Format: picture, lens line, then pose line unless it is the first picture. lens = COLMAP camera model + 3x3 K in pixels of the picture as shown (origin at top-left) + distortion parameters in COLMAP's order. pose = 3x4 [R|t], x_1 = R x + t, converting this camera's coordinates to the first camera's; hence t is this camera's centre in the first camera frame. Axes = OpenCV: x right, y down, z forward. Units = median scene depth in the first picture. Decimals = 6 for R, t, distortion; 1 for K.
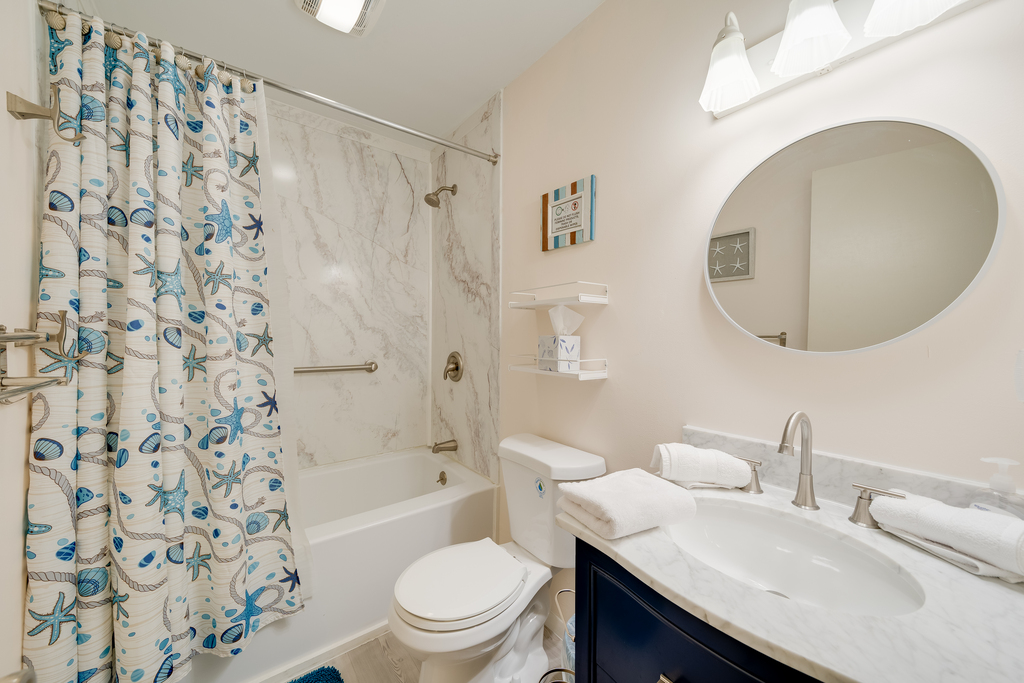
lens RADIAL K [[382.3, 0, 508.8], [0, 382.3, 341.8], [0, 0, 1]] dist [-0.002838, -0.000405]
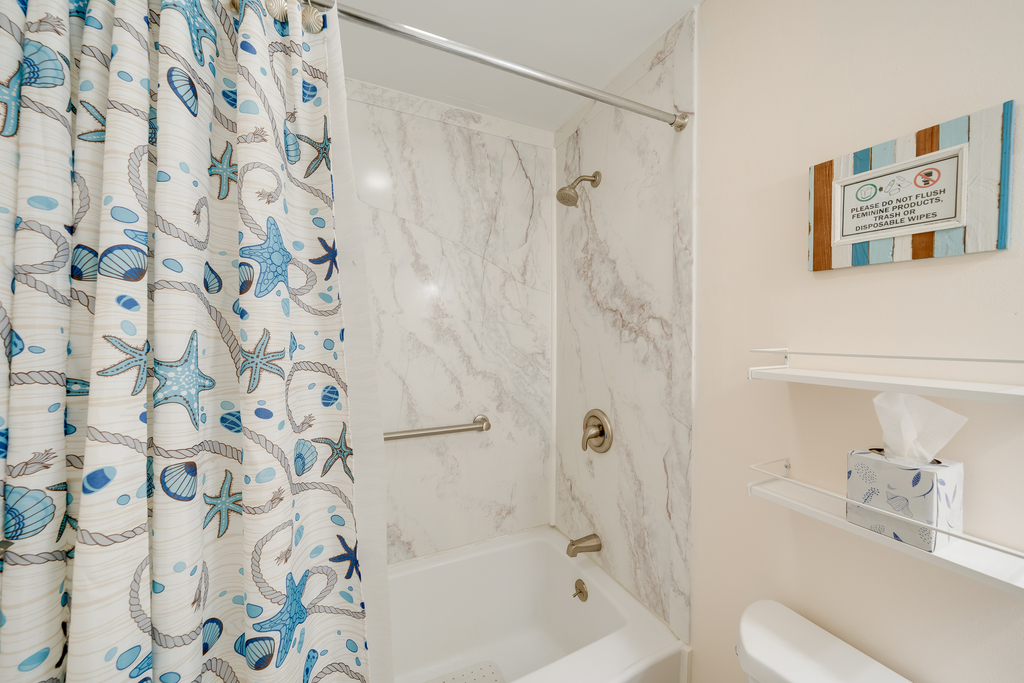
lens RADIAL K [[408.2, 0, 512.4], [0, 408.2, 346.1], [0, 0, 1]] dist [-0.004686, 0.000559]
pose [[0.976028, -0.003411, -0.217620, -0.243698], [0.001677, 0.999965, -0.008151, -0.159168], [0.217640, 0.007591, 0.976000, 0.441214]]
